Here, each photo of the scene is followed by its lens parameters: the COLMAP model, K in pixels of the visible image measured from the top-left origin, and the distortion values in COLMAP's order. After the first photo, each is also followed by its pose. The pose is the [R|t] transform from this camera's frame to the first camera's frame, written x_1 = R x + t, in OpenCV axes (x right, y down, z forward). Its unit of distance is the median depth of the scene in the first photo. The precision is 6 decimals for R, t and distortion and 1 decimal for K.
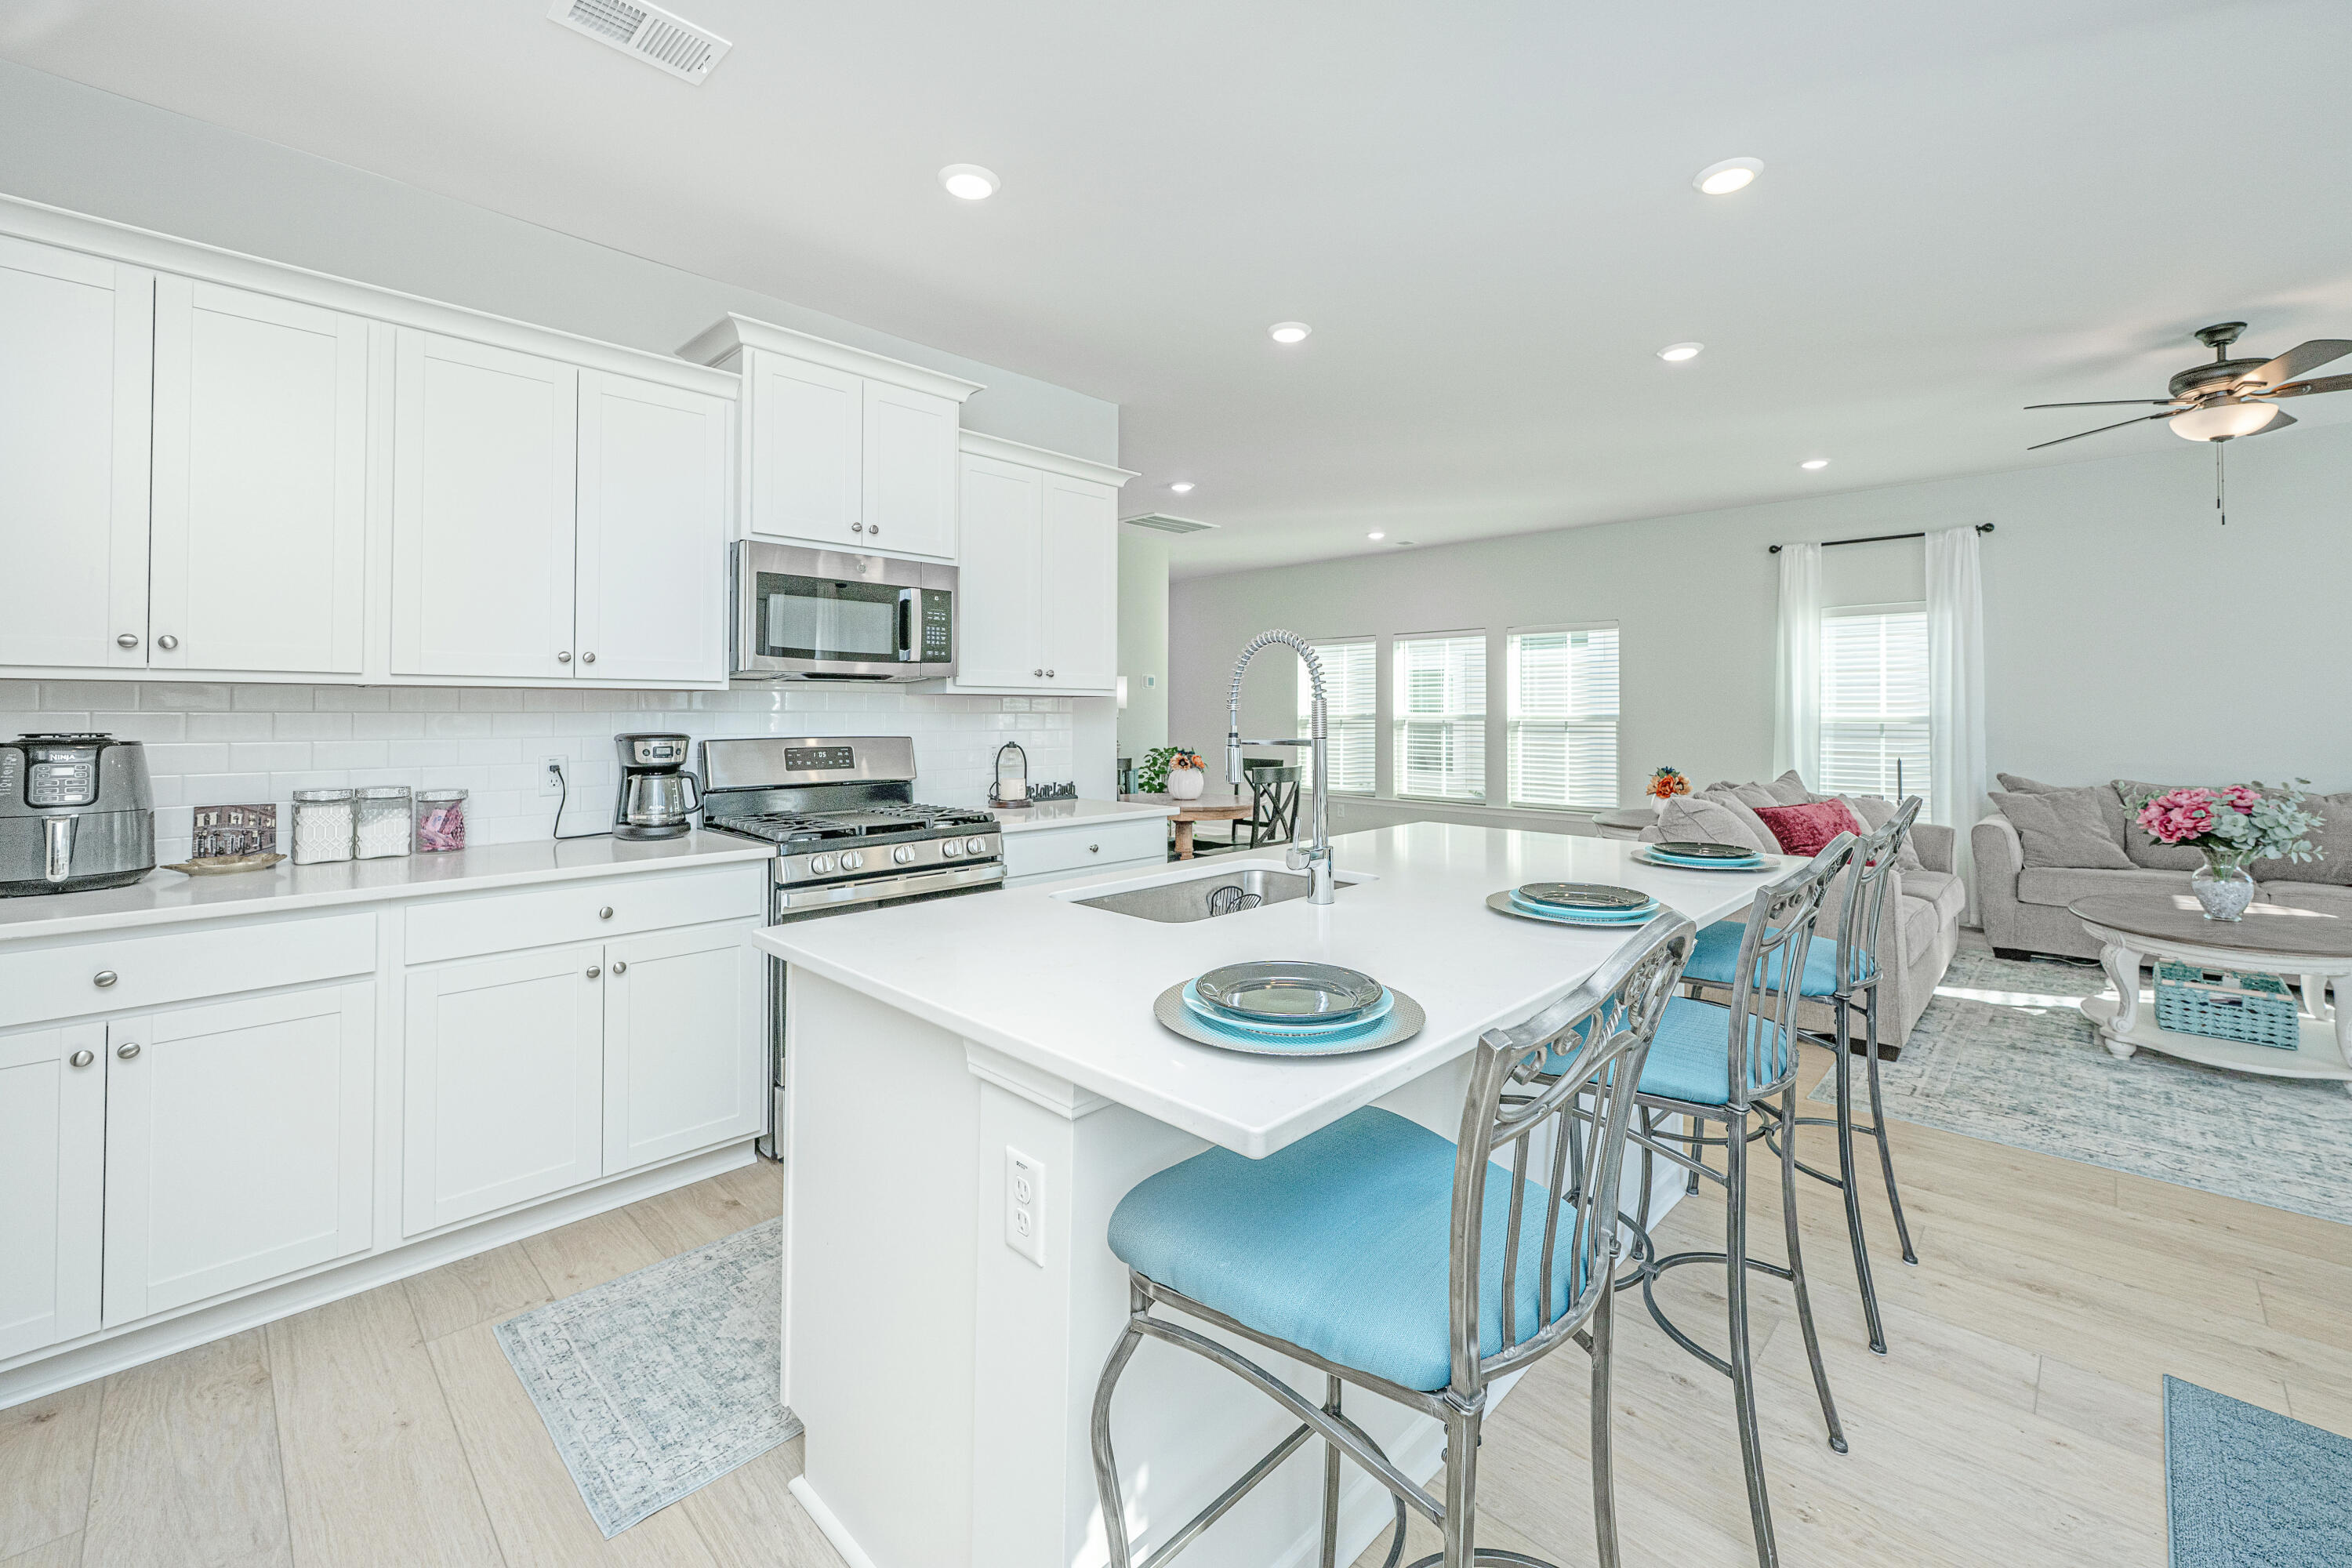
lens RADIAL K [[967.5, 0, 1187.0], [0, 967.5, 695.5], [0, 0, 1]] dist [0.020016, 0.000035]
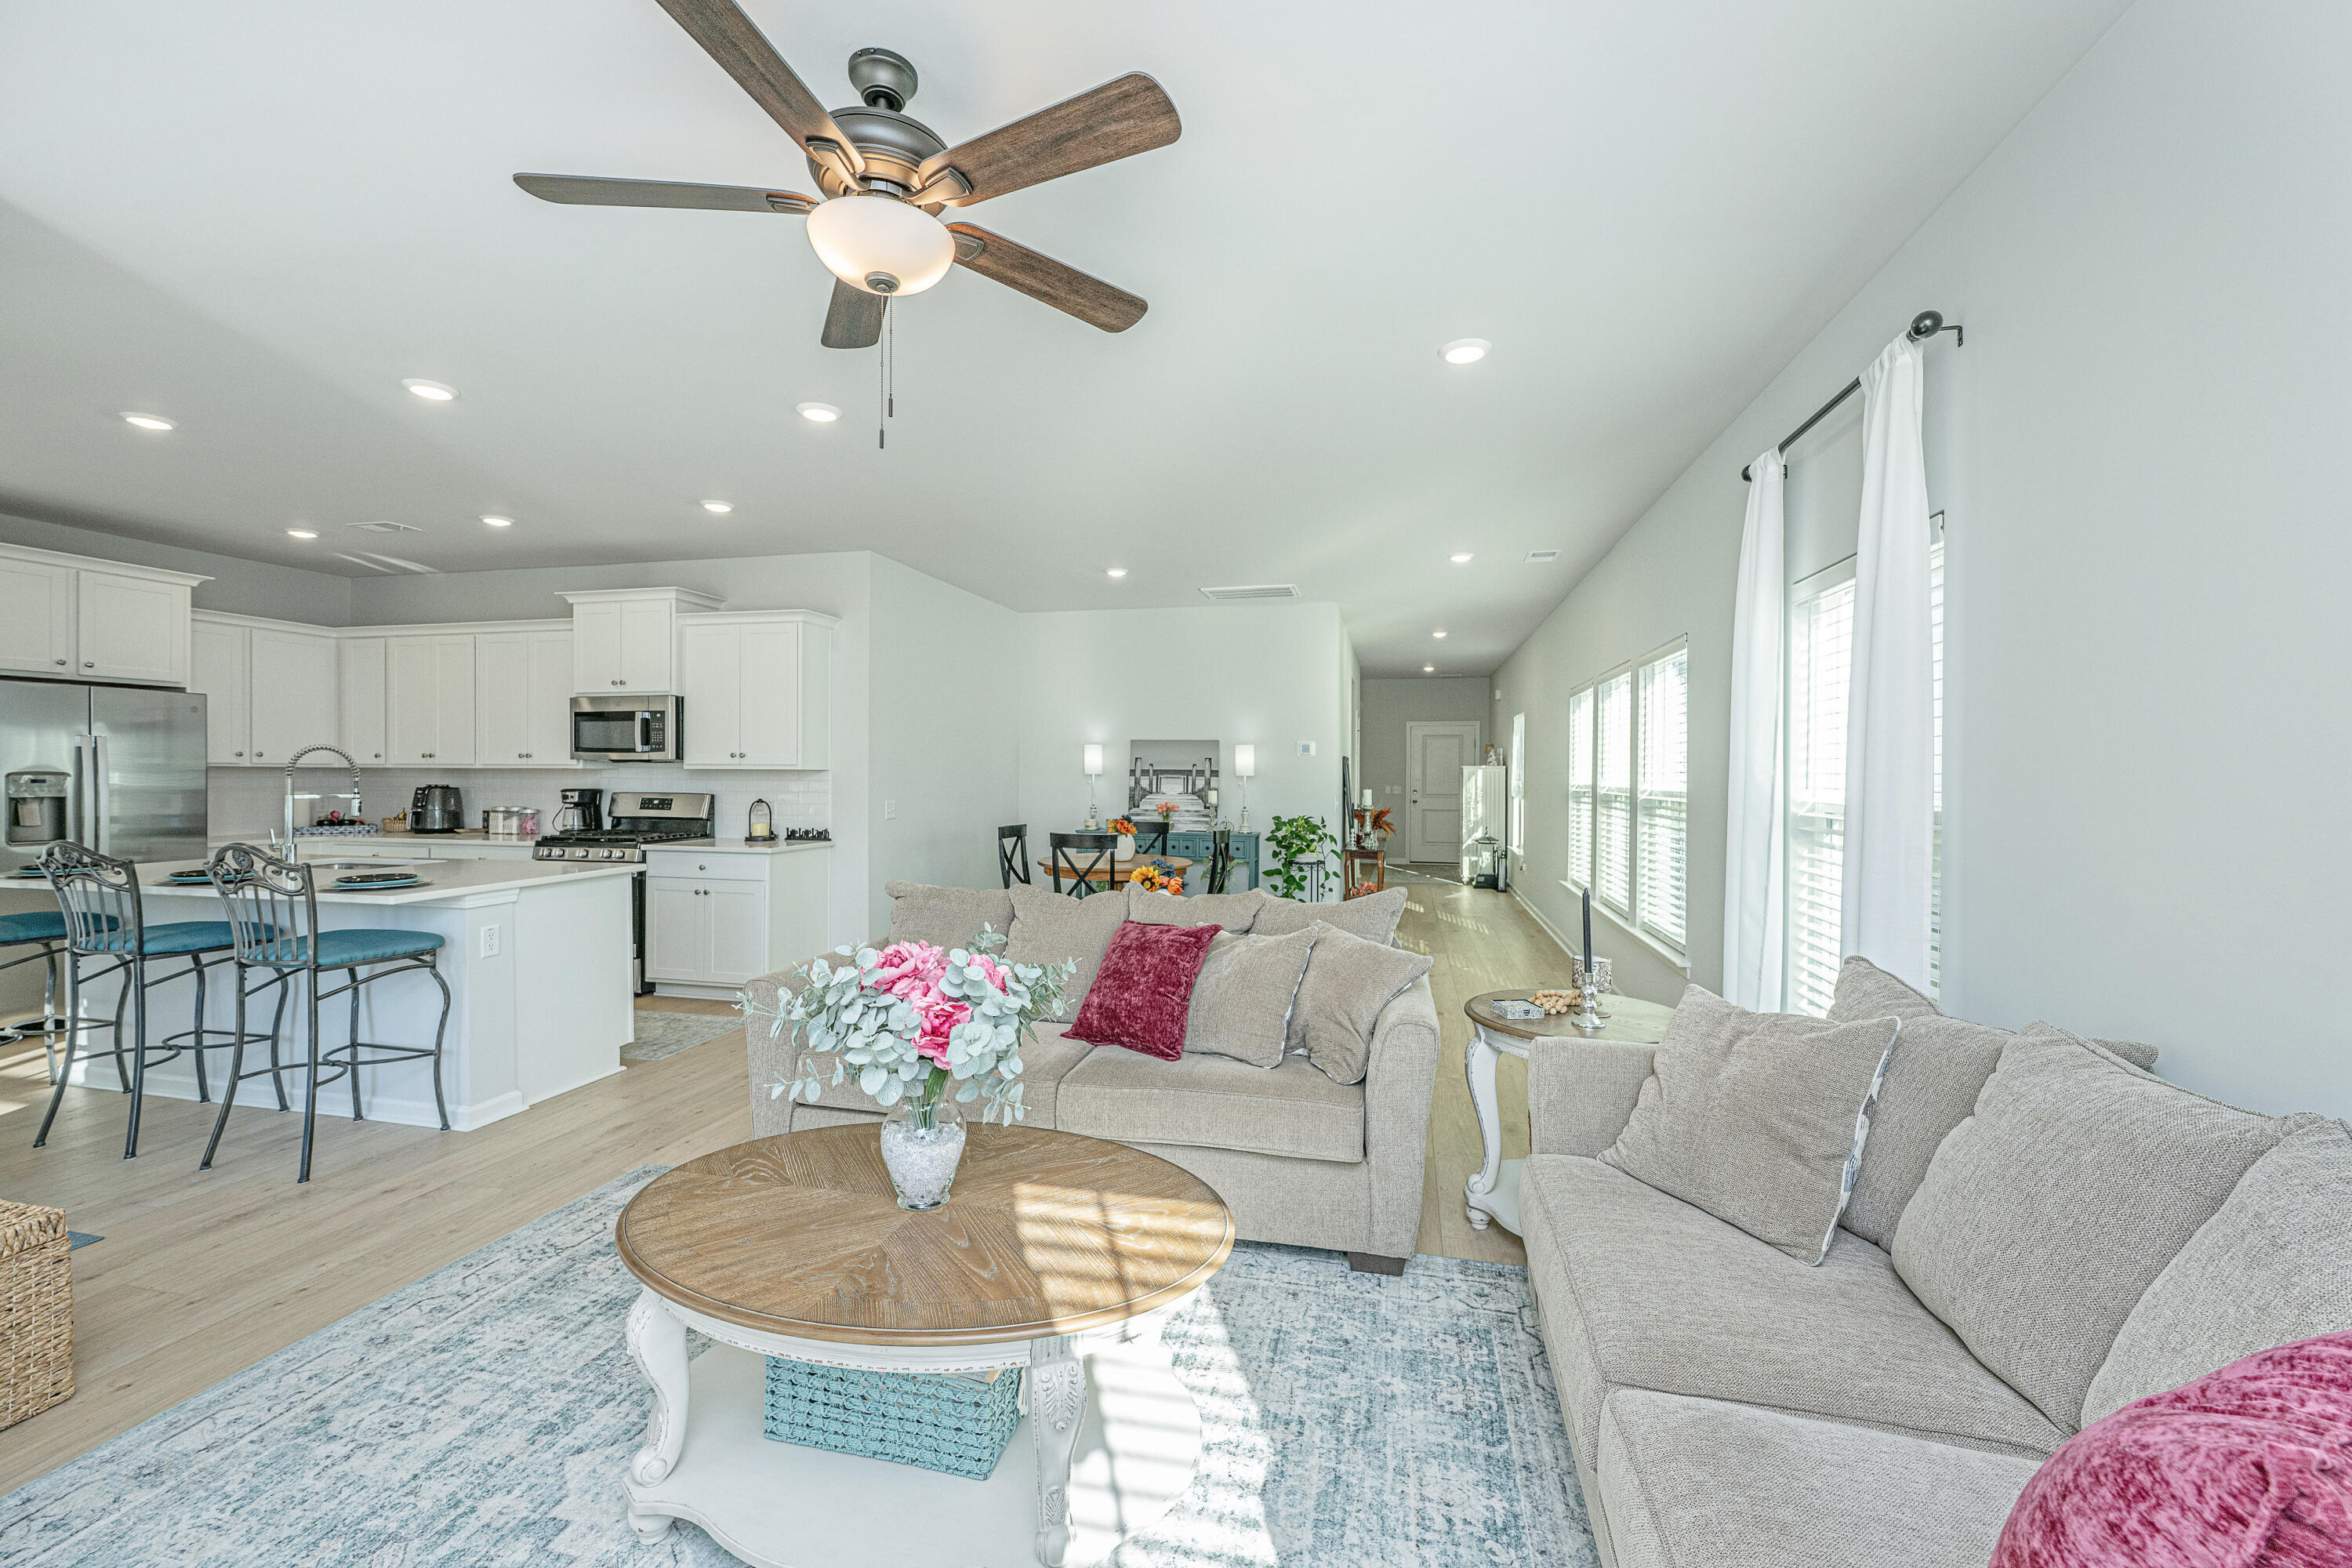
lens RADIAL K [[930.1, 0, 1176.0], [0, 930.1, 784.0], [0, 0, 1]] dist [-0.013096, 0.000013]
pose [[0.505275, 0.018933, -0.862751, 1.323935], [0.011780, 0.999515, 0.028833, -0.010149], [0.862878, -0.024732, 0.504807, 0.761623]]
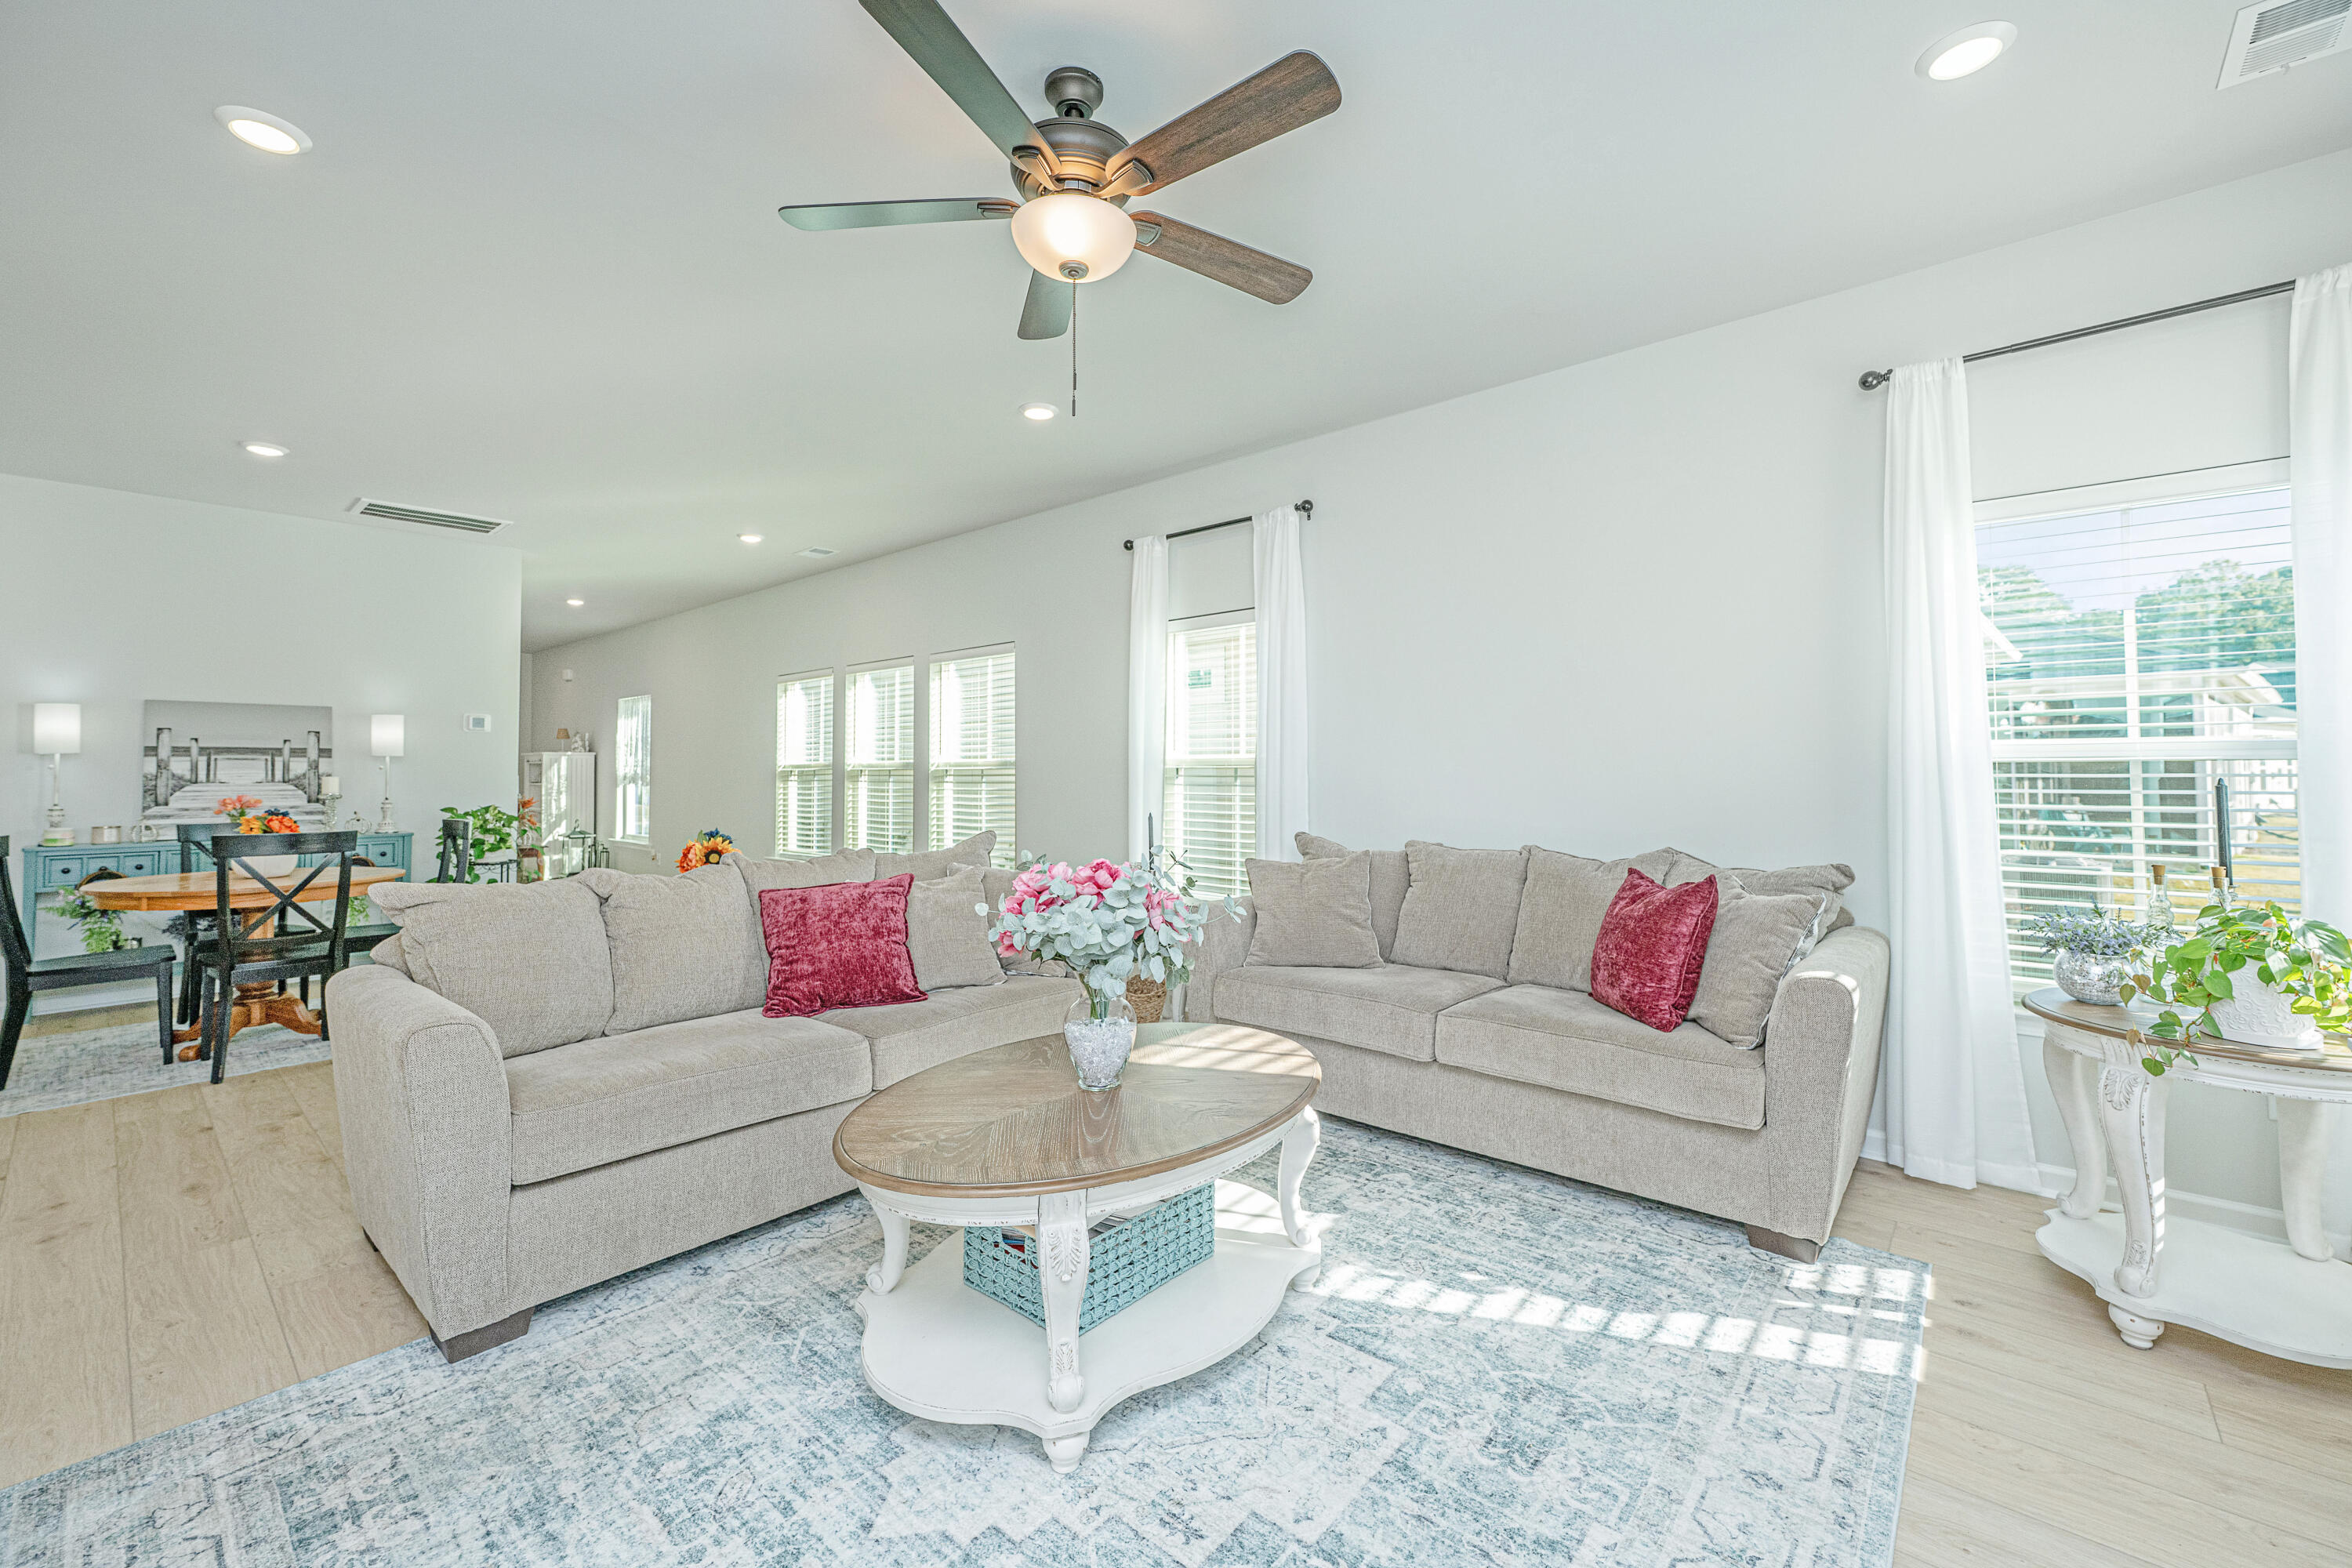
lens RADIAL K [[930.1, 0, 1176.0], [0, 930.1, 784.0], [0, 0, 1]] dist [-0.013096, 0.000013]
pose [[0.999311, 0.000144, 0.037107, 0.933151], [-0.001536, 0.999295, 0.037503, 0.016110], [-0.037075, -0.037534, 0.998607, 0.400955]]
